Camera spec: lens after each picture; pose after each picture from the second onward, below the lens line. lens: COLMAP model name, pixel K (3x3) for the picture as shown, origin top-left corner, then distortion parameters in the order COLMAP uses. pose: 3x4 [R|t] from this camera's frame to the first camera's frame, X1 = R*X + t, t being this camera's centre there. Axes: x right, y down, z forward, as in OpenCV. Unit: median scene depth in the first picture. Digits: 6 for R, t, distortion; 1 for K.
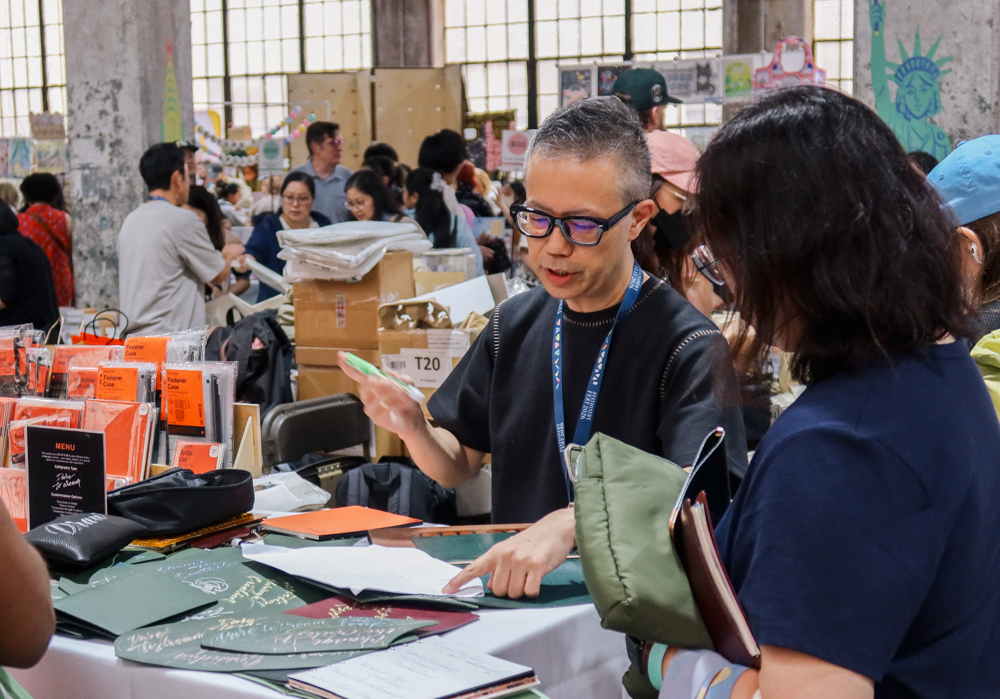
lens RADIAL K [[2180.8, 0, 500.0], [0, 2180.8, 349.5], [0, 0, 1]] dist [0.090601, -0.580471]
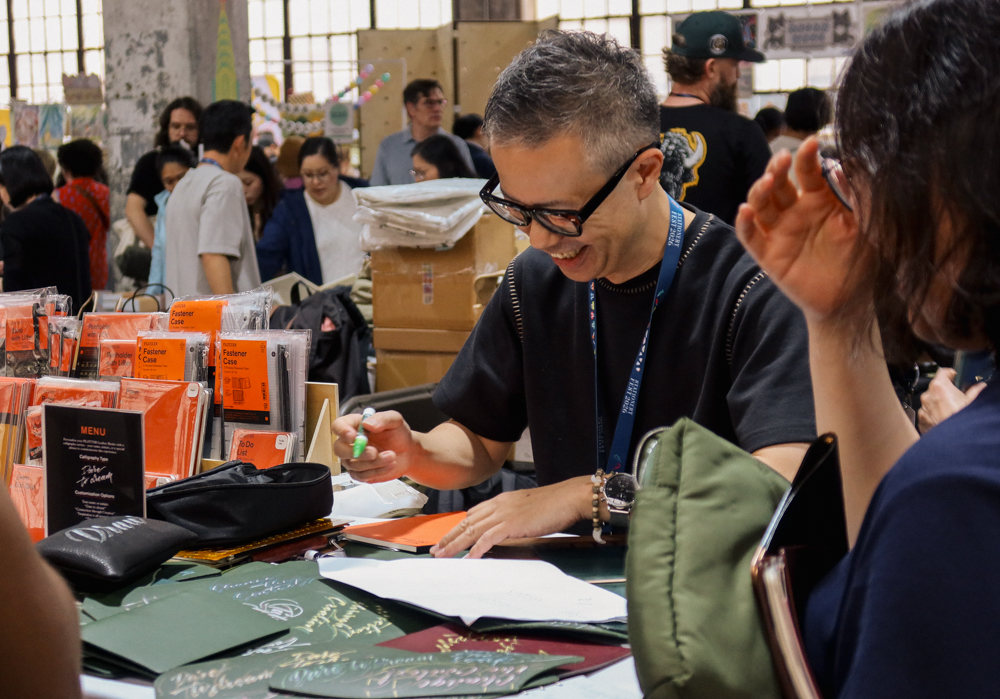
lens RADIAL K [[2180.8, 0, 500.0], [0, 2180.8, 349.5], [0, 0, 1]] dist [0.090601, -0.580471]
pose [[0.999794, 0.001022, -0.020257, -0.033603], [-0.001391, 0.999833, -0.018241, 0.026040], [0.020235, 0.018265, 0.999628, 0.197380]]
